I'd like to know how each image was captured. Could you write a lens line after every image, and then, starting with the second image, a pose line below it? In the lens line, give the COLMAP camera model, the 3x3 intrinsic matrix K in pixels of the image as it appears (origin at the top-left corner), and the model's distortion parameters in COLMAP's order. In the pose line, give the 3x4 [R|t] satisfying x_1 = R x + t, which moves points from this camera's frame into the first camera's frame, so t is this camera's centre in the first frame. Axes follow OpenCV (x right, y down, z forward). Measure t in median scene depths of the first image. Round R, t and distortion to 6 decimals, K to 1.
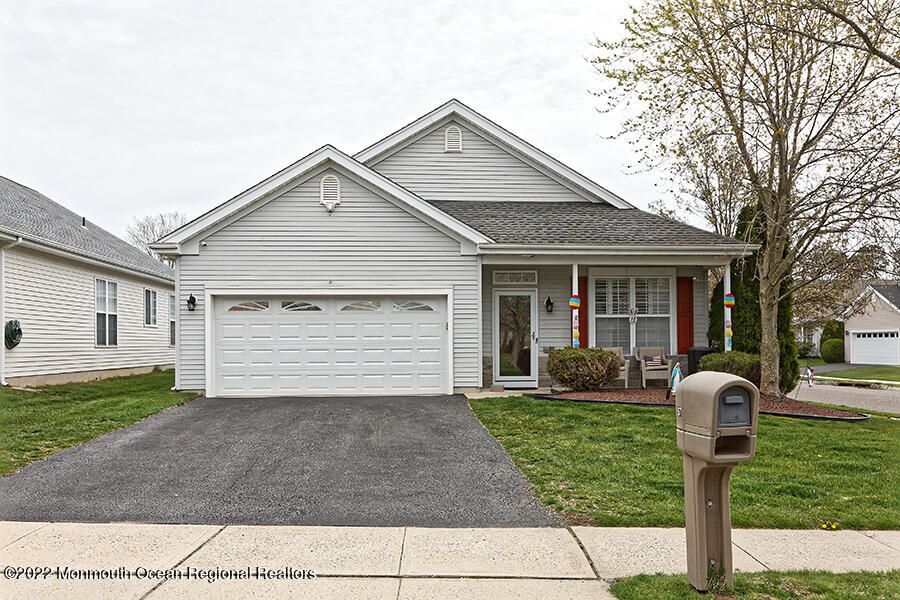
lens RADIAL K [[760.2, 0, 450.0], [0, 760.2, 300.0], [0, 0, 1]] dist [-0.001993, -0.000592]
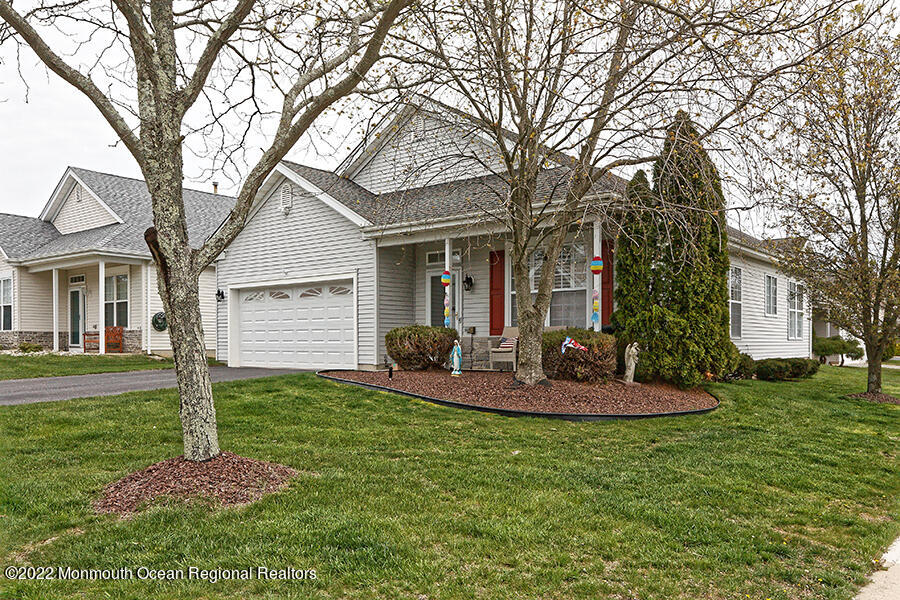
lens RADIAL K [[677.0, 0, 448.7], [0, 677.0, 345.9], [0, 0, 1]] dist [0.066895, 0.000406]
pose [[0.737486, 0.008791, -0.675305, 0.744952], [0.035414, 0.998036, 0.051668, 0.043649], [0.674433, -0.062020, 0.735726, 0.374192]]
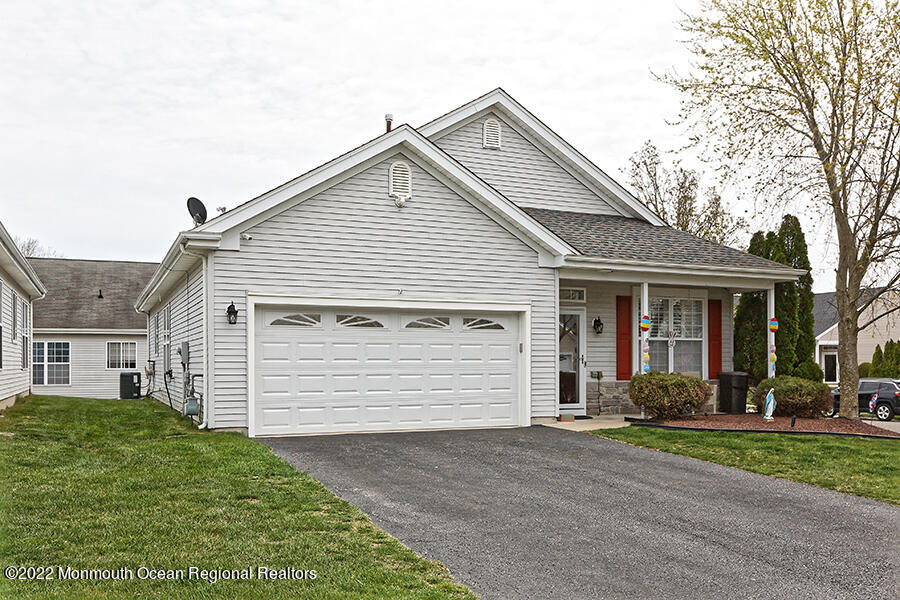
lens RADIAL K [[803.0, 0, 449.3], [0, 803.0, 319.1], [0, 0, 1]] dist [-0.046503, 0.000478]
pose [[0.937233, 0.023835, 0.347887, -0.402495], [-0.025546, 0.999674, 0.000331, 0.003396], [-0.347766, -0.009198, 0.937536, 0.168925]]
